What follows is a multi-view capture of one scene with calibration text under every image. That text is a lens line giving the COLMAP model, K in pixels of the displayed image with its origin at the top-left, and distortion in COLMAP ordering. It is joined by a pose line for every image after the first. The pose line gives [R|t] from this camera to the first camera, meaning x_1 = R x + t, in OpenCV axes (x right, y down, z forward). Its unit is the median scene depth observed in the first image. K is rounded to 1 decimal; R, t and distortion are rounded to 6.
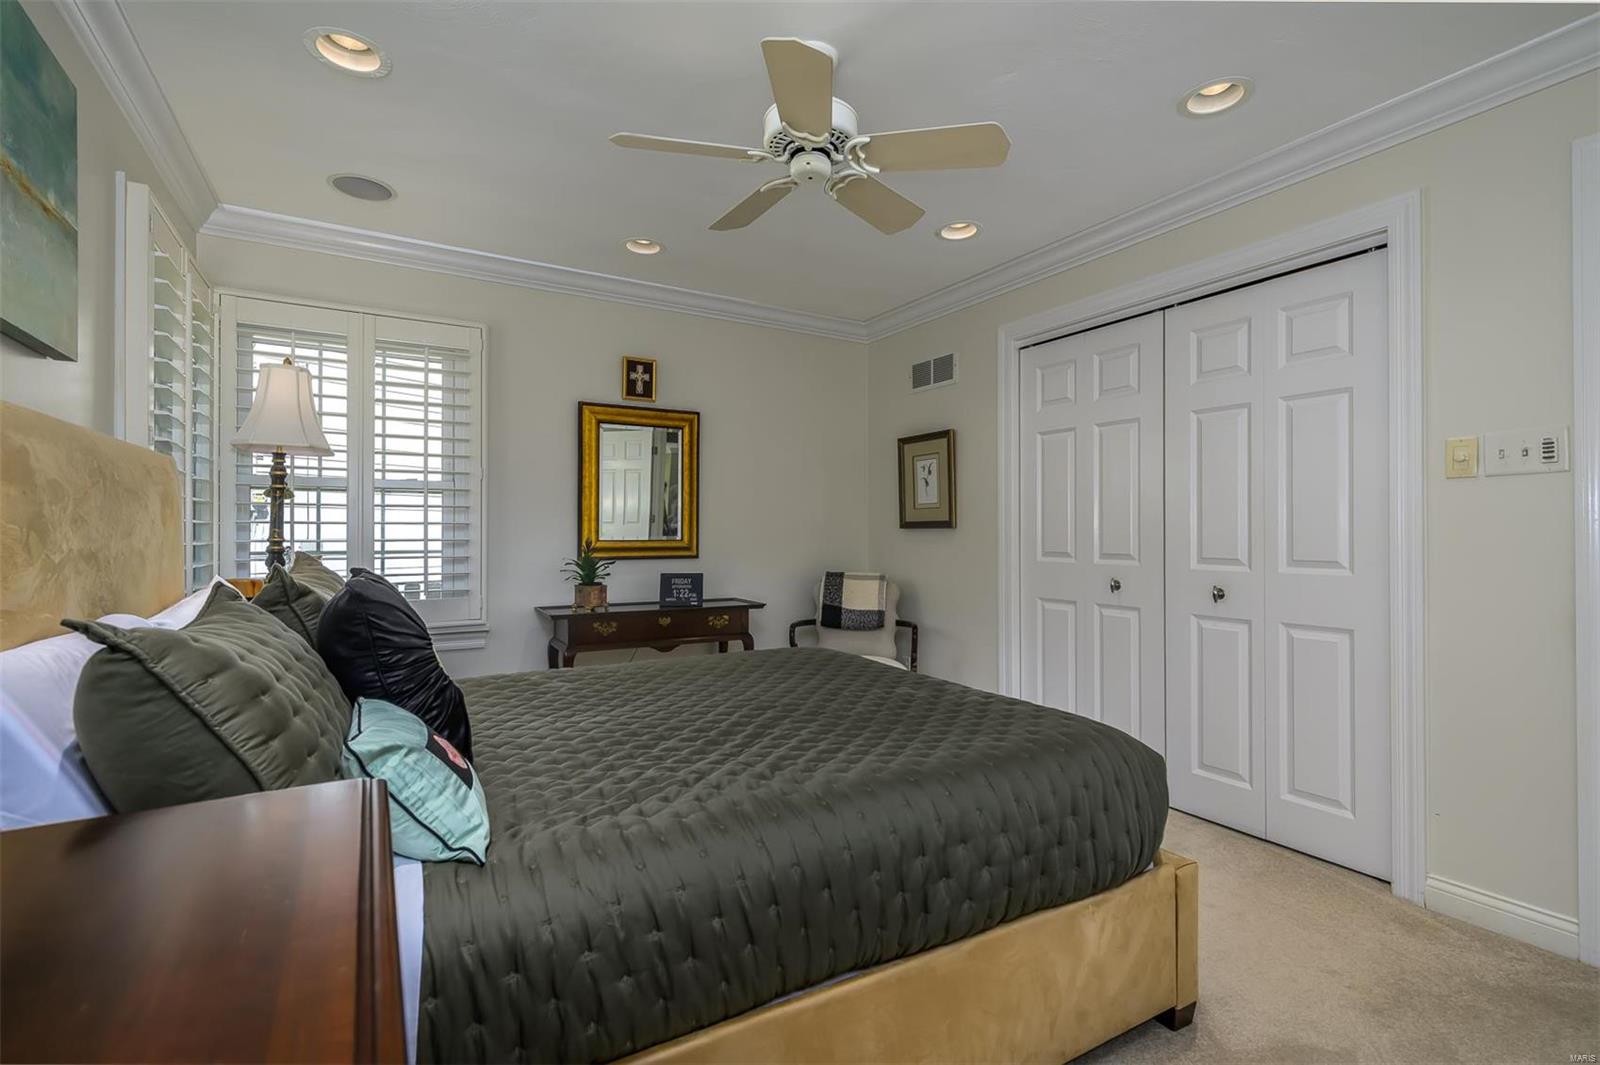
lens RADIAL K [[693.1, 0, 798.9], [0, 693.1, 529.9], [0, 0, 1]] dist [0.001245, 0.000129]
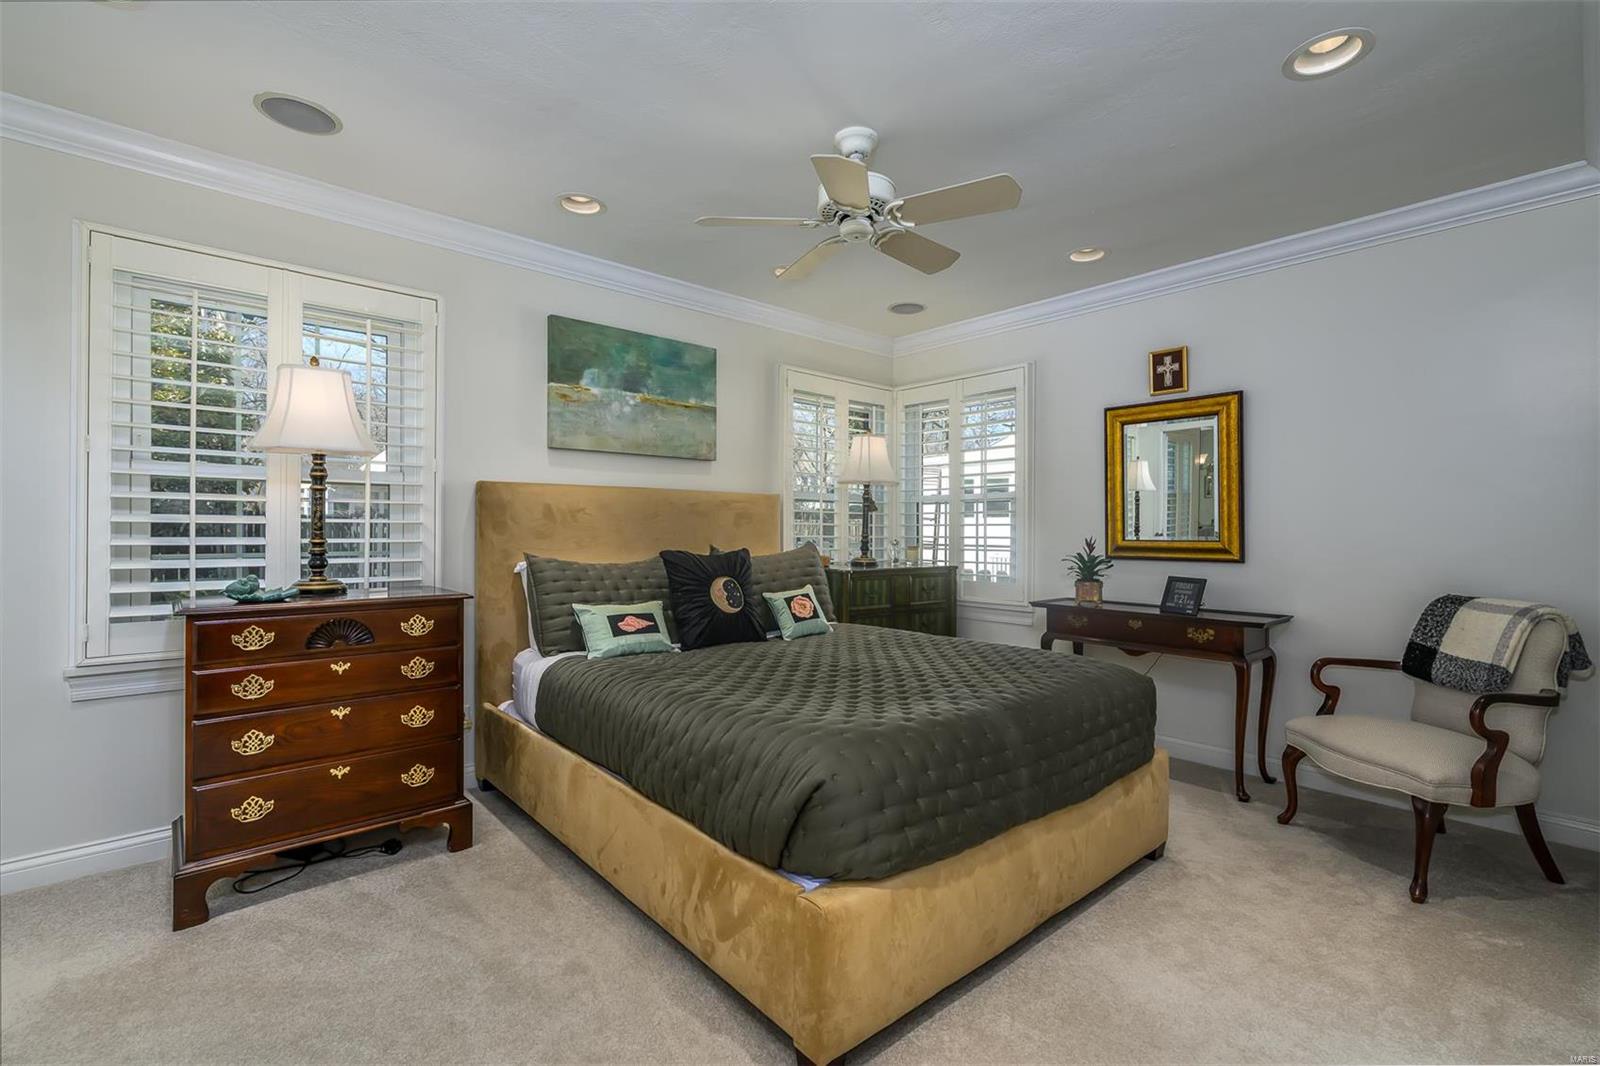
lens RADIAL K [[693.1, 0, 798.9], [0, 693.1, 530.4], [0, 0, 1]] dist [0.001245, 0.000129]
pose [[0.255779, 0.002951, -0.966731, 0.575693], [0.000418, 0.999995, 0.003163, -0.002421], [0.966735, -0.001214, 0.255776, 0.276549]]
